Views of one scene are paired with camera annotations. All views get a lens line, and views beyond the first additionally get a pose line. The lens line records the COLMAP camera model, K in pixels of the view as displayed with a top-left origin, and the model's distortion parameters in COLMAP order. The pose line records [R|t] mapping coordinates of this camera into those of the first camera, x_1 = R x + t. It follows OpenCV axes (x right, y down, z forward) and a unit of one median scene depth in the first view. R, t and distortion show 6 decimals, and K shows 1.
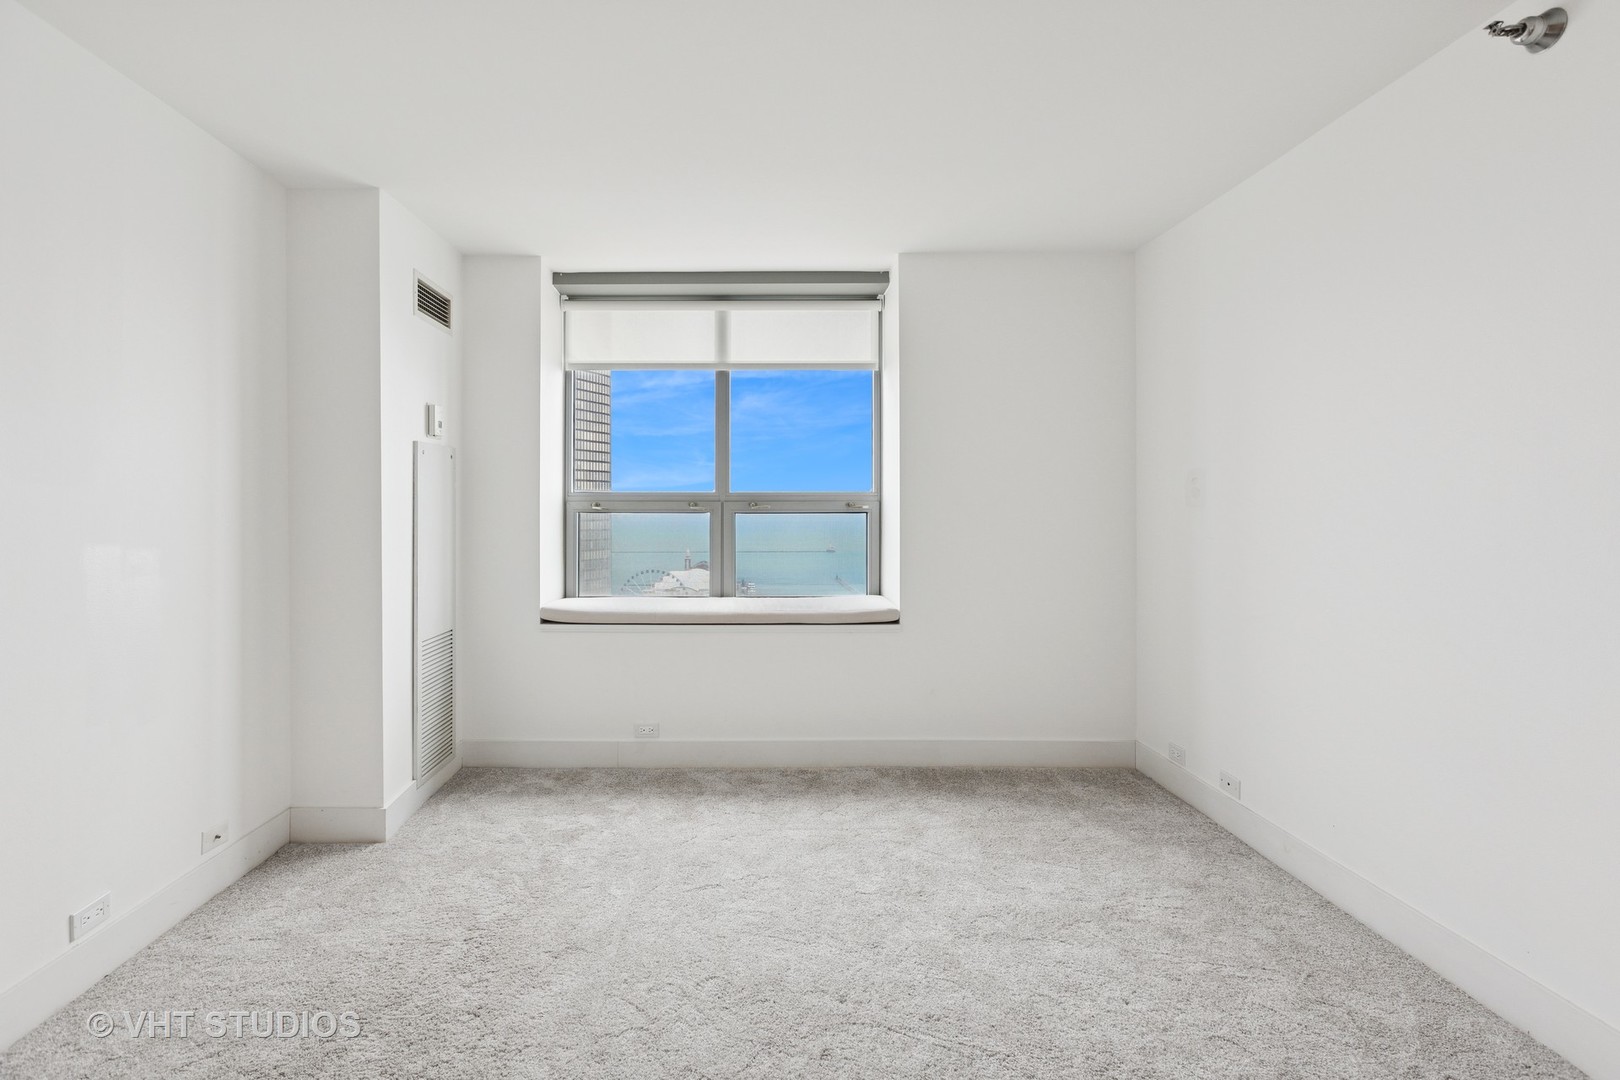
lens RADIAL K [[721.0, 0, 809.5], [0, 721.0, 485.1], [0, 0, 1]] dist [-0.000611, 0.000538]
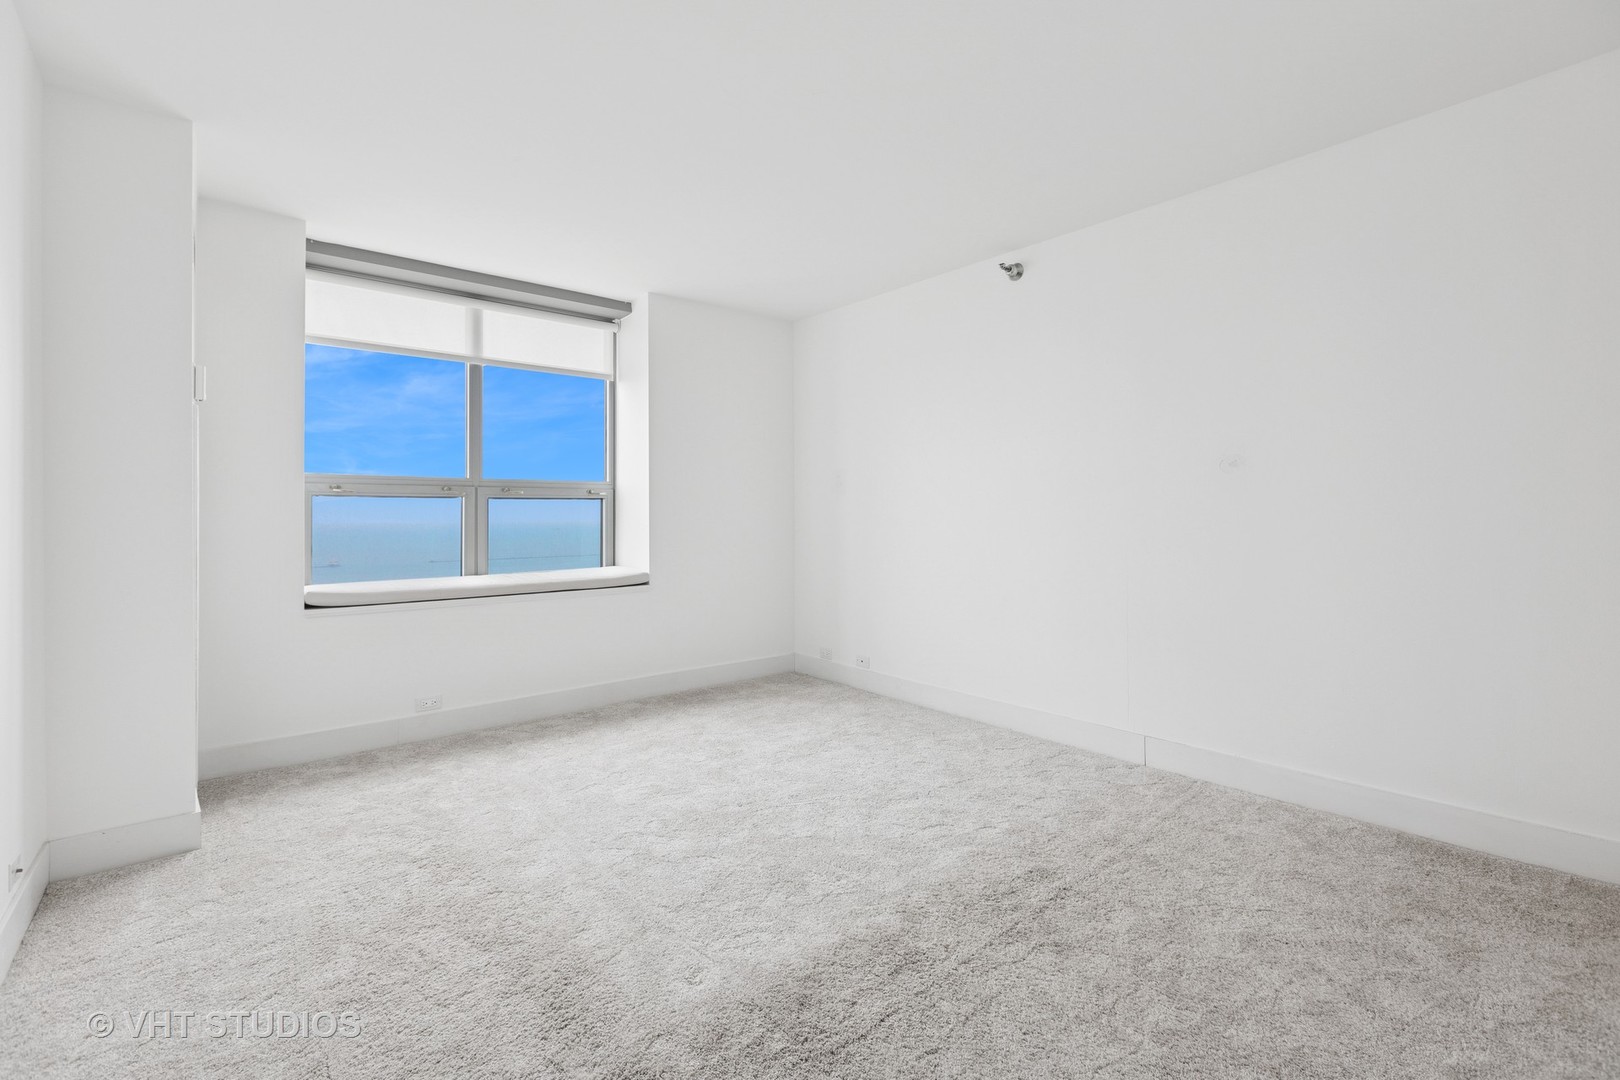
lens RADIAL K [[721.0, 0, 809.5], [0, 721.0, 485.1], [0, 0, 1]] dist [-0.000611, 0.000538]
pose [[0.760176, 0.023264, 0.649301, -0.530665], [-0.009615, 0.999652, -0.024559, 0.050569], [-0.649646, 0.012426, 0.760135, -0.157987]]
